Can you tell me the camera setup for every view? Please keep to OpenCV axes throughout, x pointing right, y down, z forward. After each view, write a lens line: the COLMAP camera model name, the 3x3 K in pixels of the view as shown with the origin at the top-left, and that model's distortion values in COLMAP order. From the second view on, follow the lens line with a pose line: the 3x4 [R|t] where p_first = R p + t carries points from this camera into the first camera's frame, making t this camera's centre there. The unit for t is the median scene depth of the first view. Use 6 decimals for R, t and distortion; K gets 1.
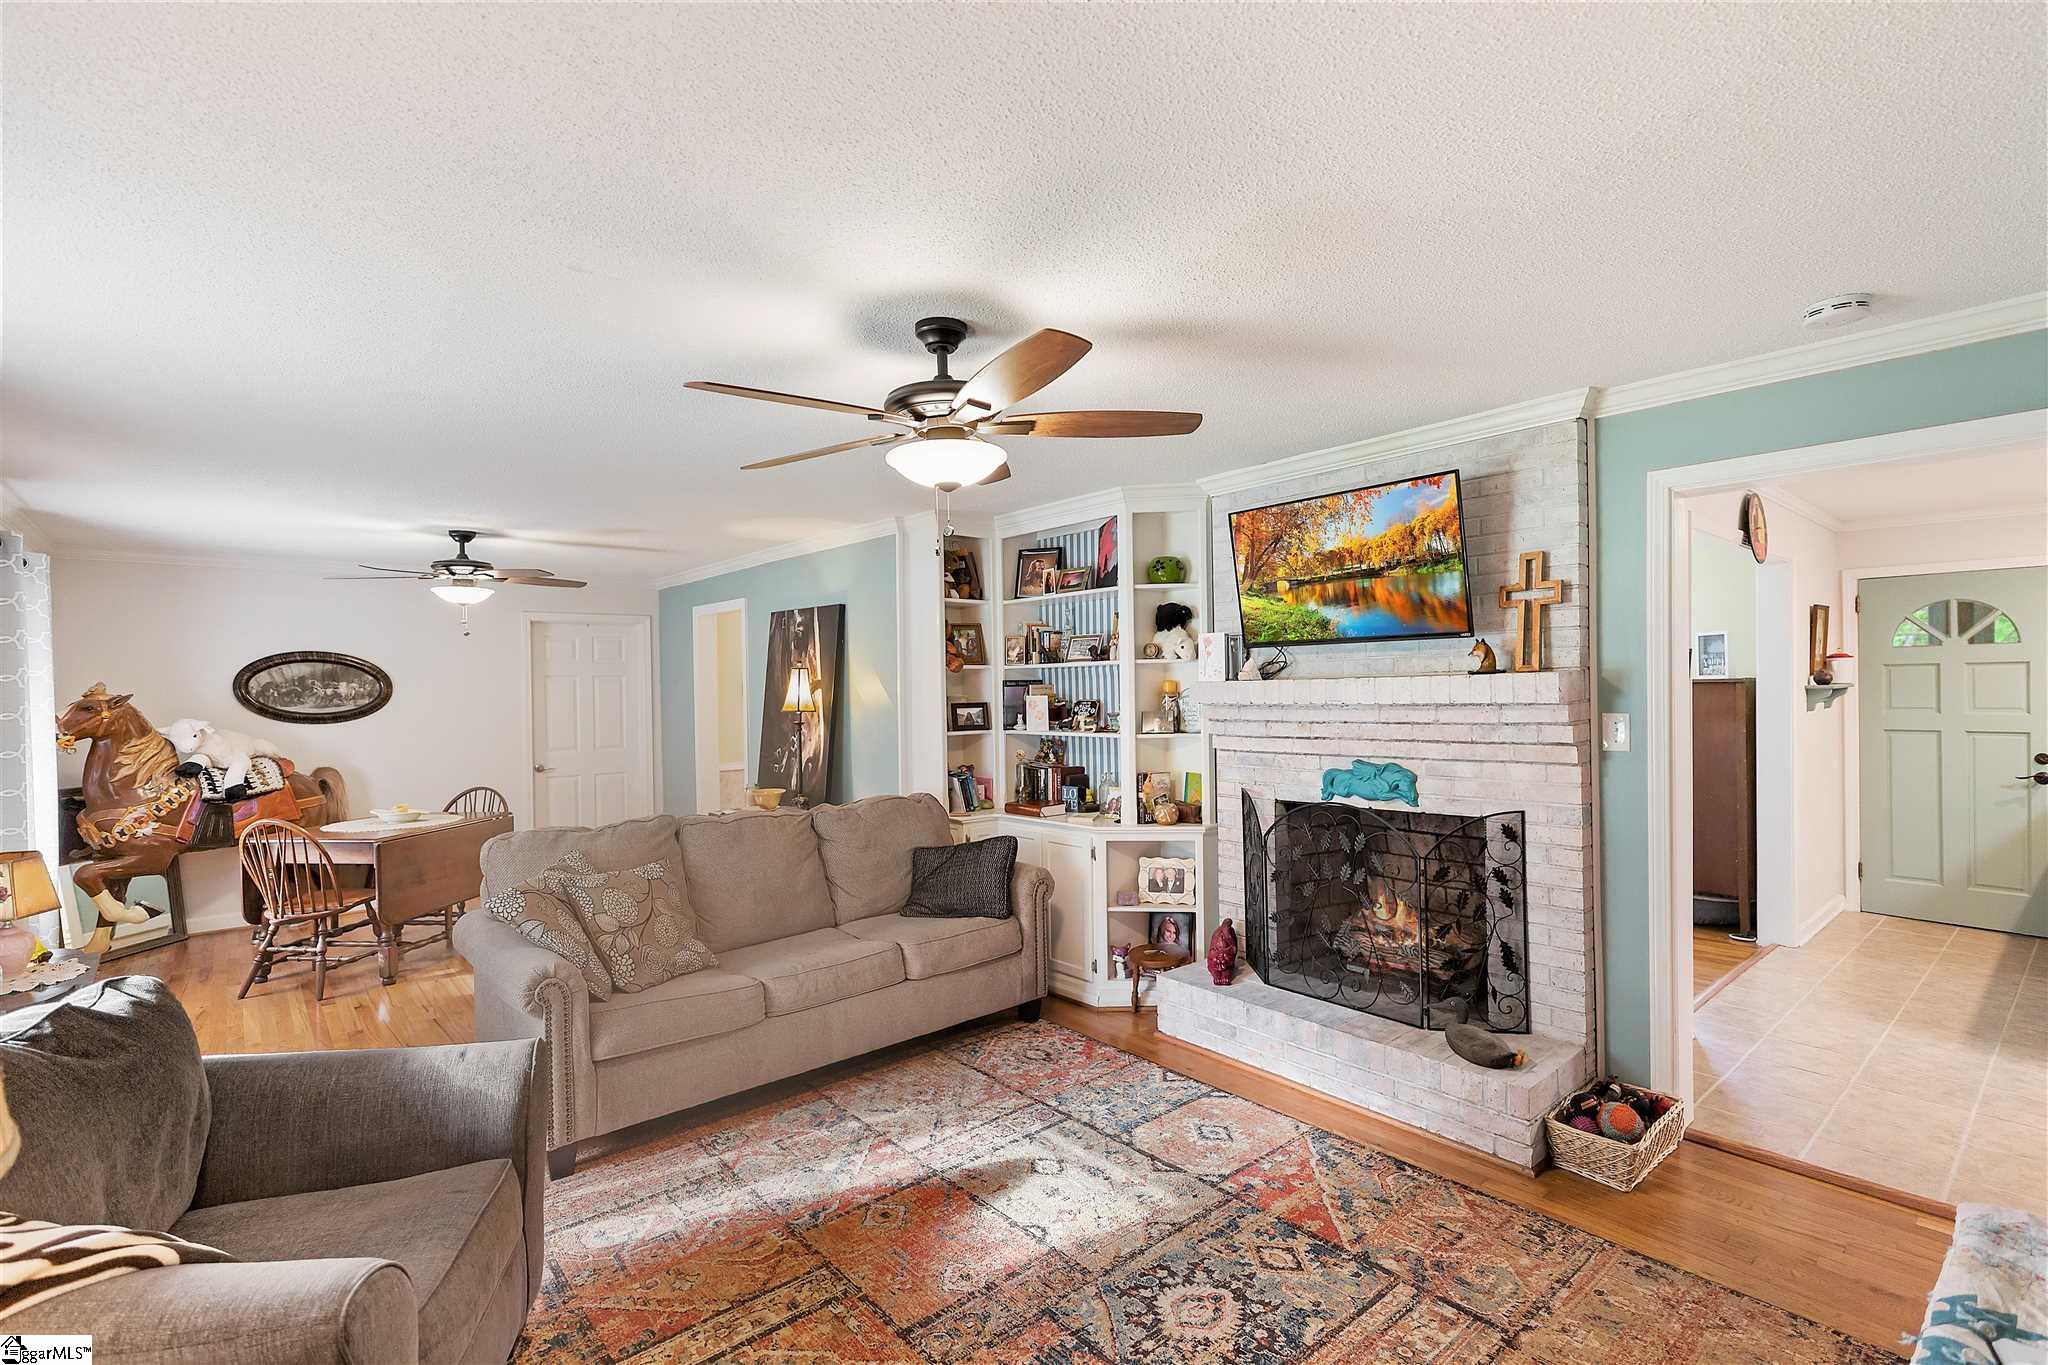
lens RADIAL K [[930.2, 0, 1036.5], [0, 930.2, 694.1], [0, 0, 1]] dist [0.003836, -0.000051]
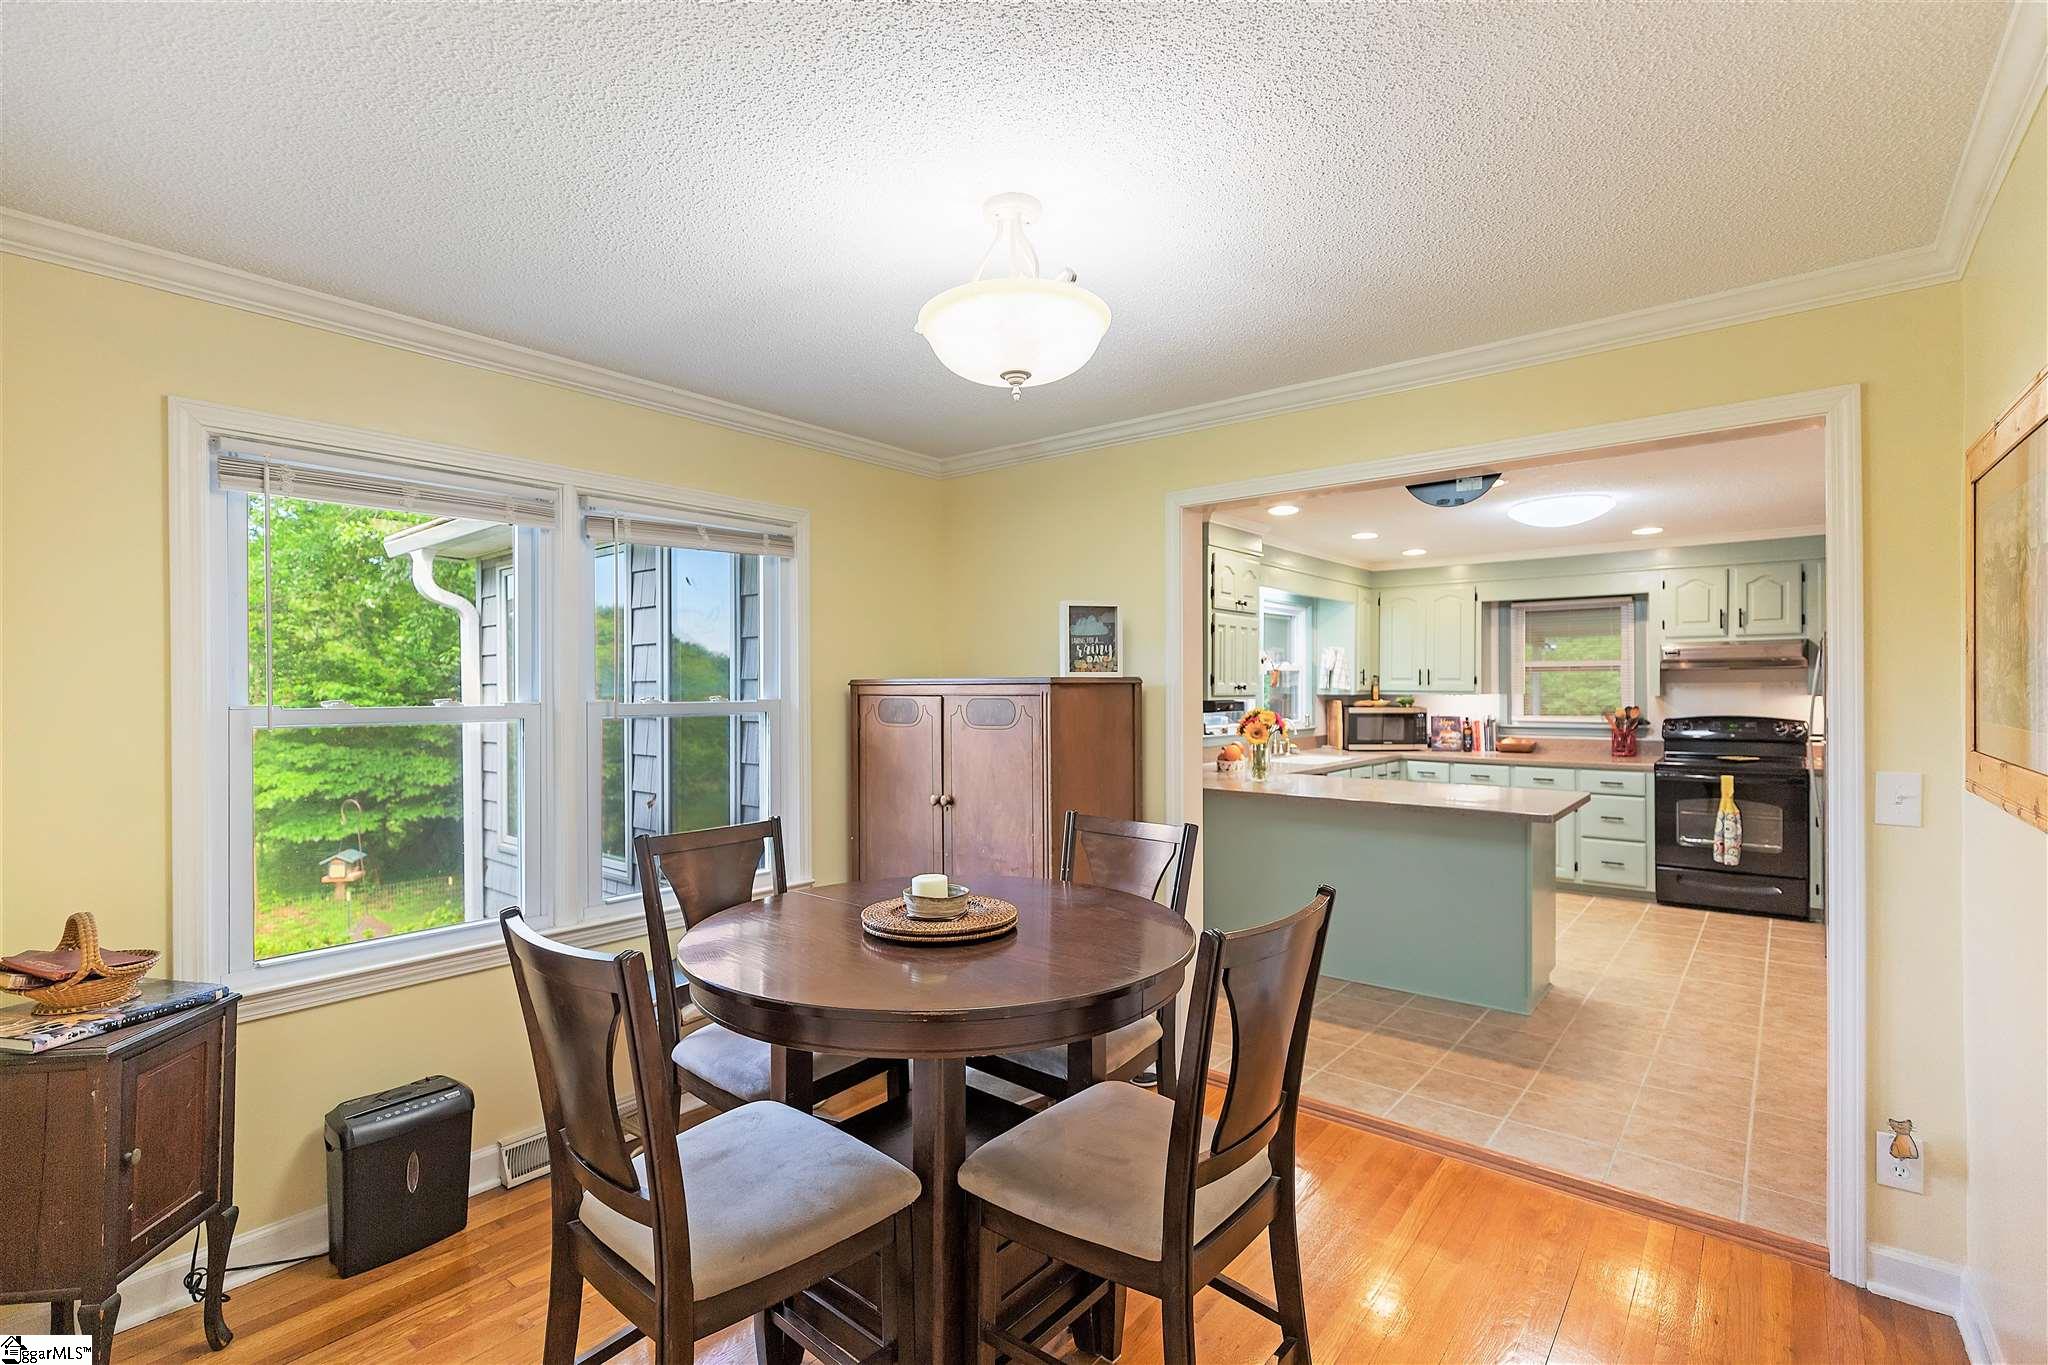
lens RADIAL K [[930.2, 0, 1030.4], [0, 930.2, 692.4], [0, 0, 1]] dist [0.003836, -0.000051]
pose [[-0.173418, 0.010238, 0.984795, 0.134260], [0.016208, 0.999840, -0.007540, -0.002923], [-0.984715, 0.014654, -0.173556, 1.204238]]
